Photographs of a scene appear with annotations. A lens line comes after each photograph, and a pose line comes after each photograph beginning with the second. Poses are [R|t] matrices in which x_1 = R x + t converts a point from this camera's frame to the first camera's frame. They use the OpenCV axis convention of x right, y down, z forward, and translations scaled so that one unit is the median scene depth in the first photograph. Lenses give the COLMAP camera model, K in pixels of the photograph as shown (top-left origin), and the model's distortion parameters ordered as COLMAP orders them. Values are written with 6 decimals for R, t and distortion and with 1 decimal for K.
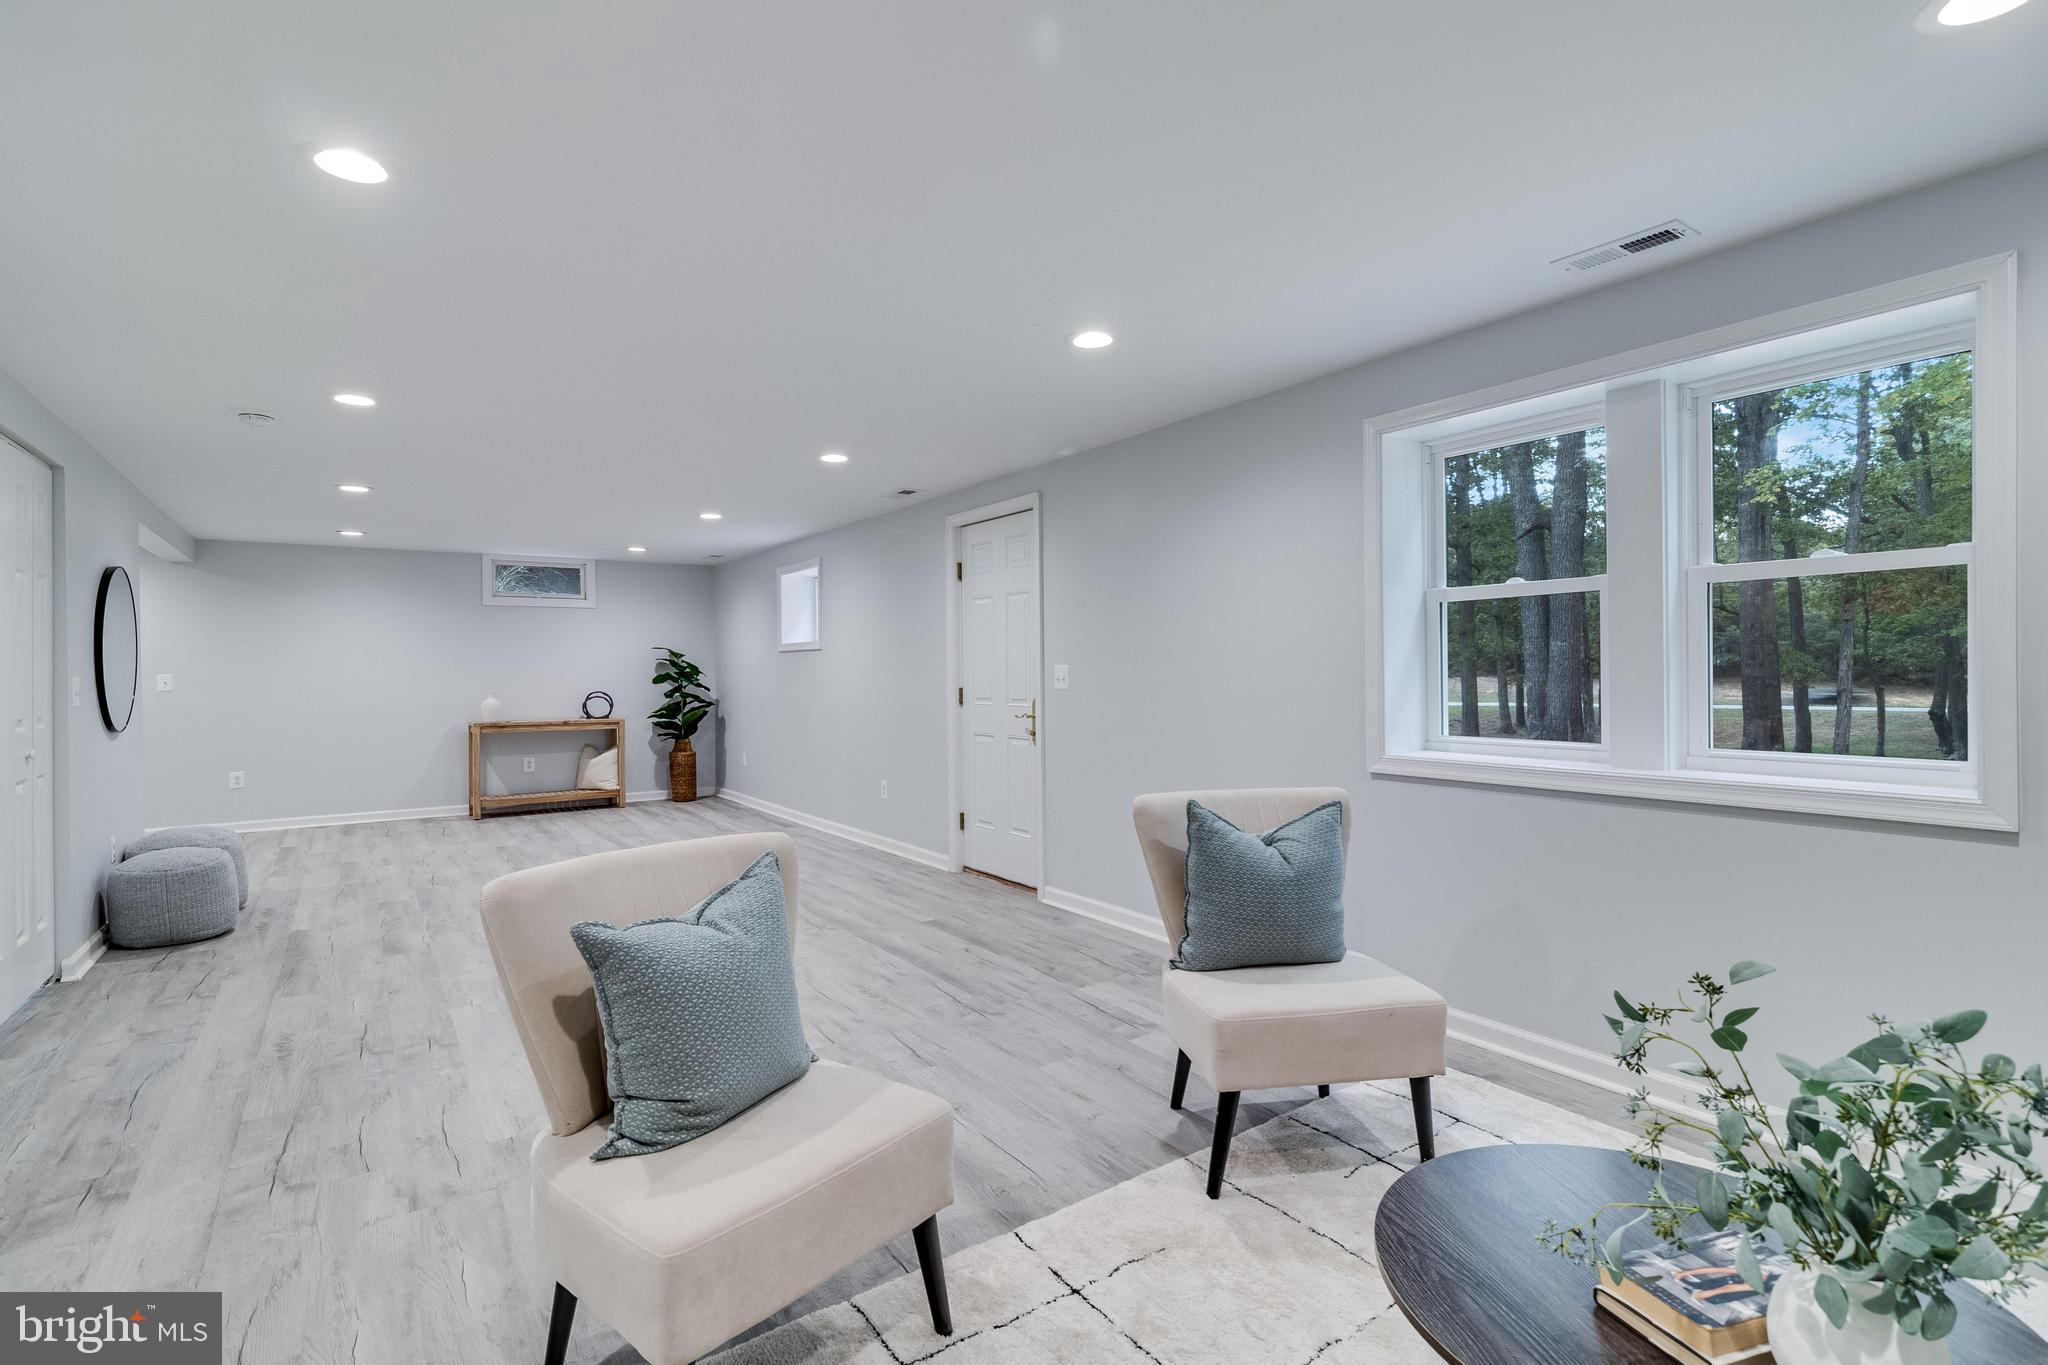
lens RADIAL K [[953.1, 0, 1024.0], [0, 953.1, 682.5], [0, 0, 1]] dist [0.002717, 0.000275]
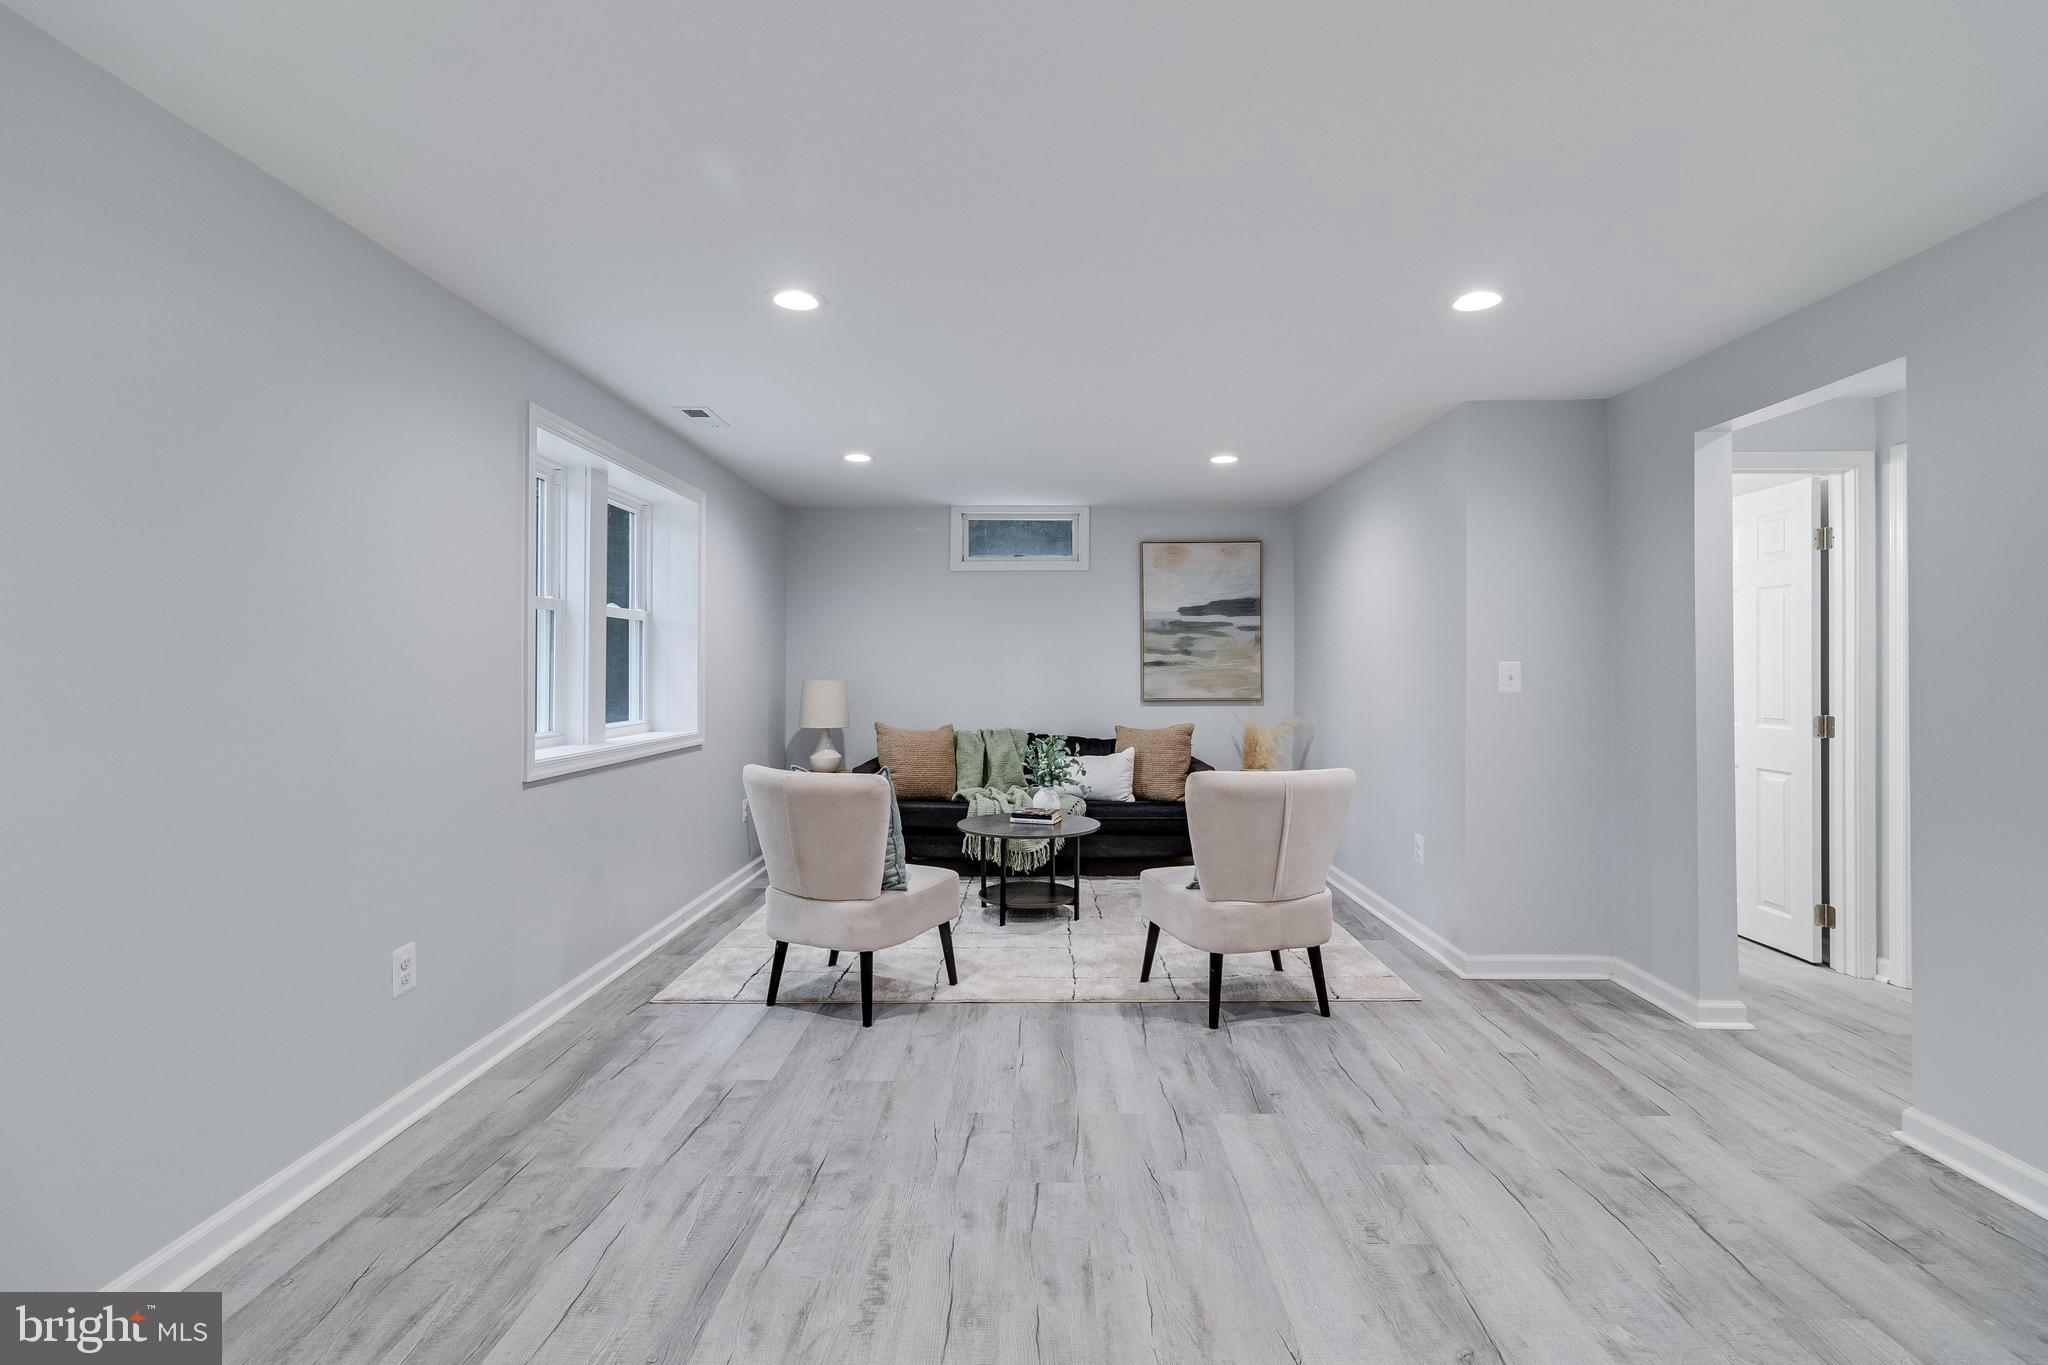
lens RADIAL K [[951.9, 0, 1031.1], [0, 951.9, 662.5], [0, 0, 1]] dist [0.002202, 0.001334]
pose [[-0.814455, 0.015351, 0.580024, -0.609598], [0.015182, 0.999872, -0.005144, -0.009310], [-0.580029, 0.004616, -0.814583, 1.566403]]
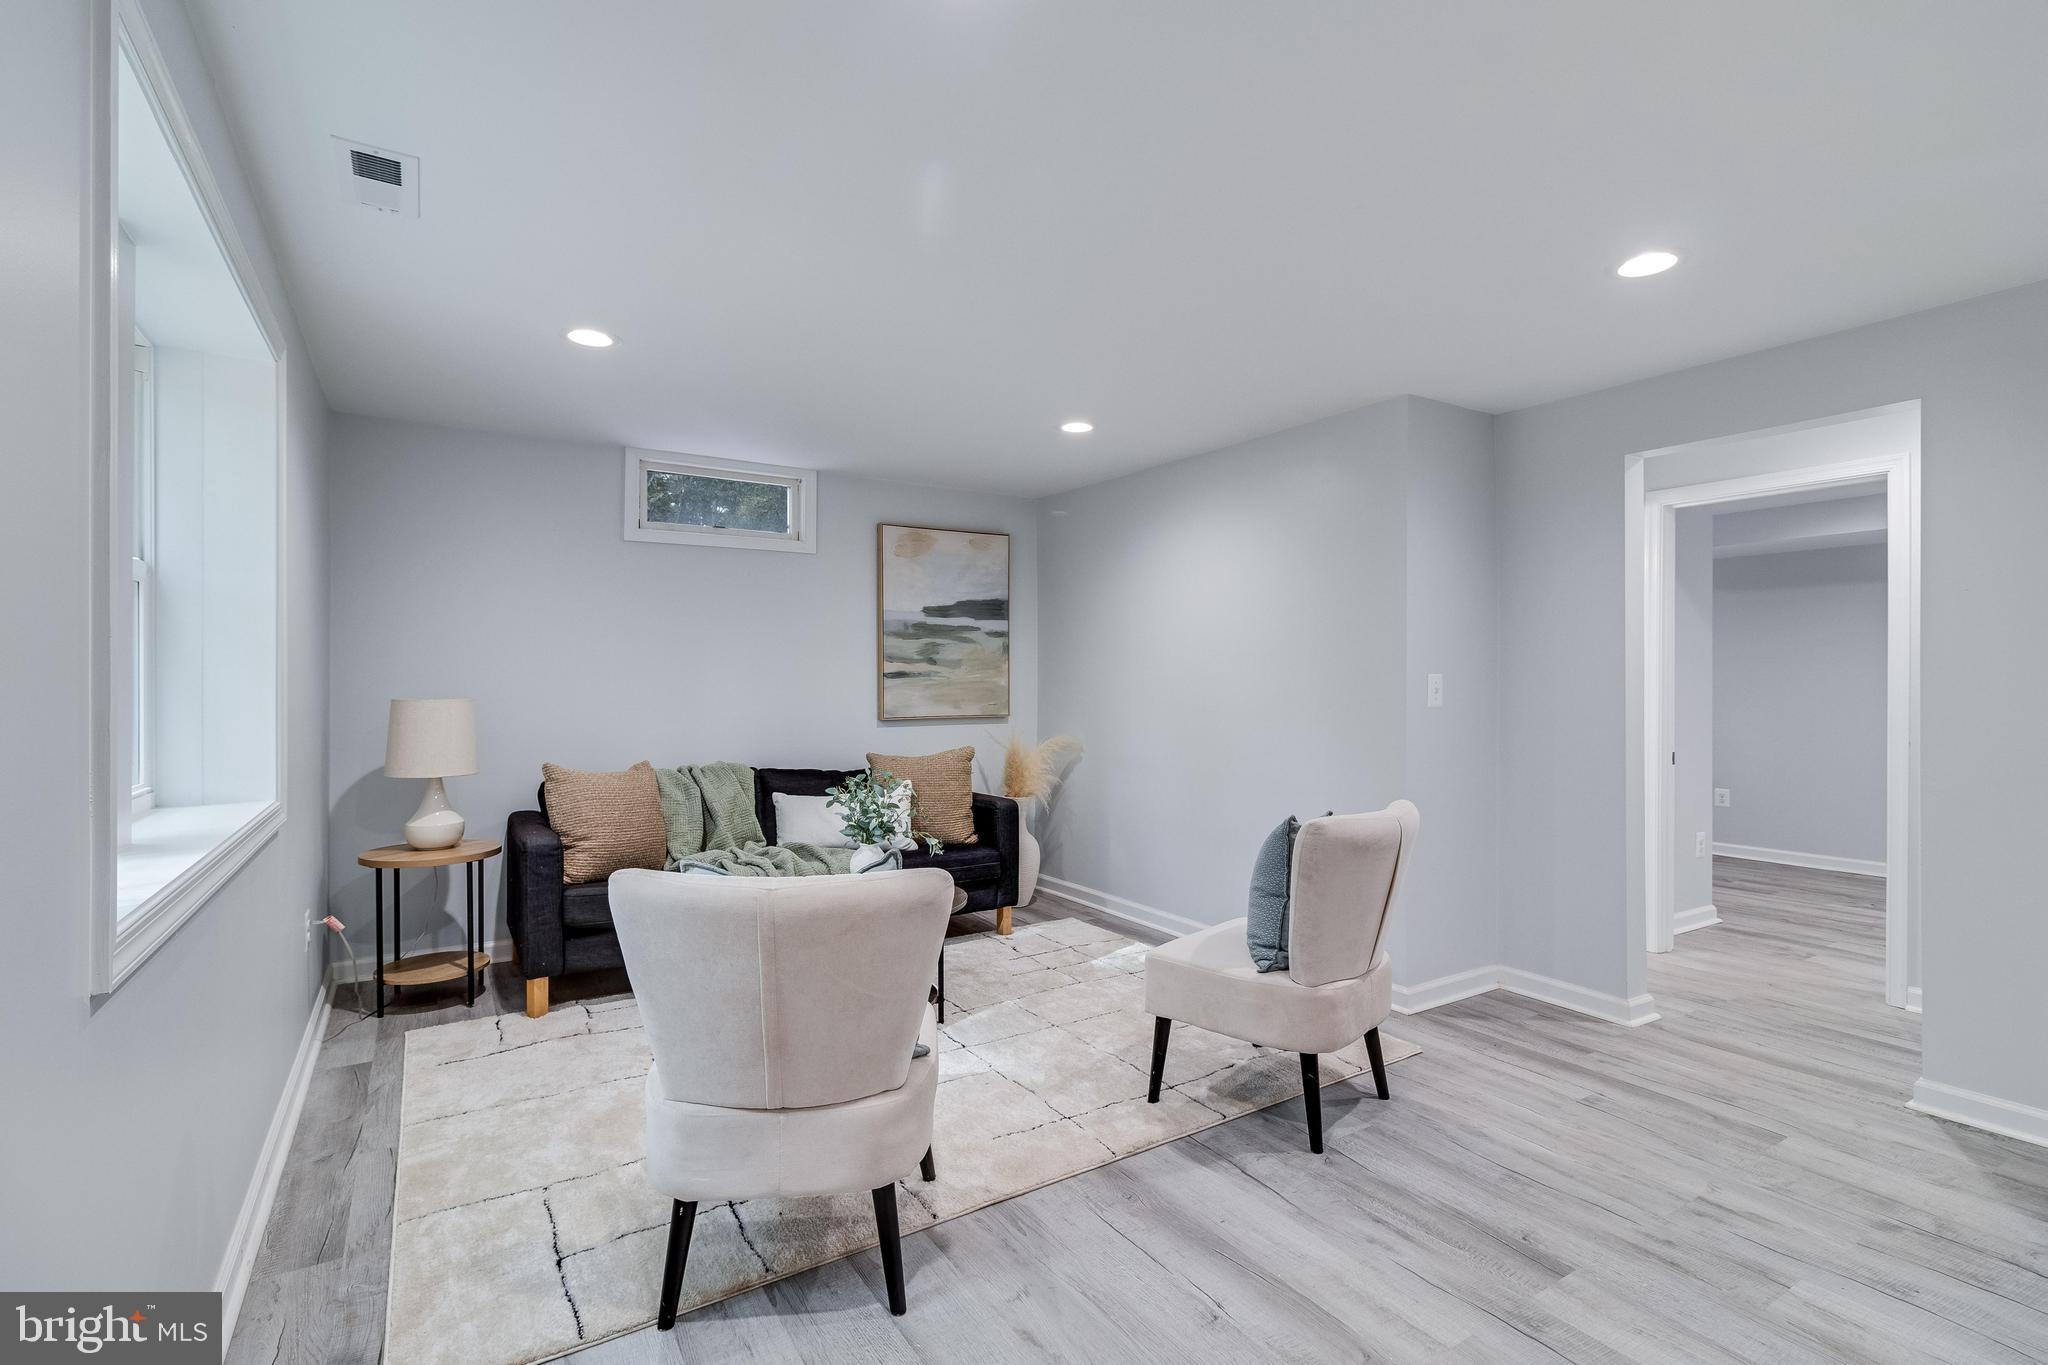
lens RADIAL K [[953.1, 0, 1024.0], [0, 953.1, 682.5], [0, 0, 1]] dist [0.002717, 0.000275]
pose [[-0.999145, 0.010324, 0.040044, 0.029181], [0.010809, 0.999870, 0.011924, -0.016488], [-0.039916, 0.012347, -0.999127, 1.410816]]
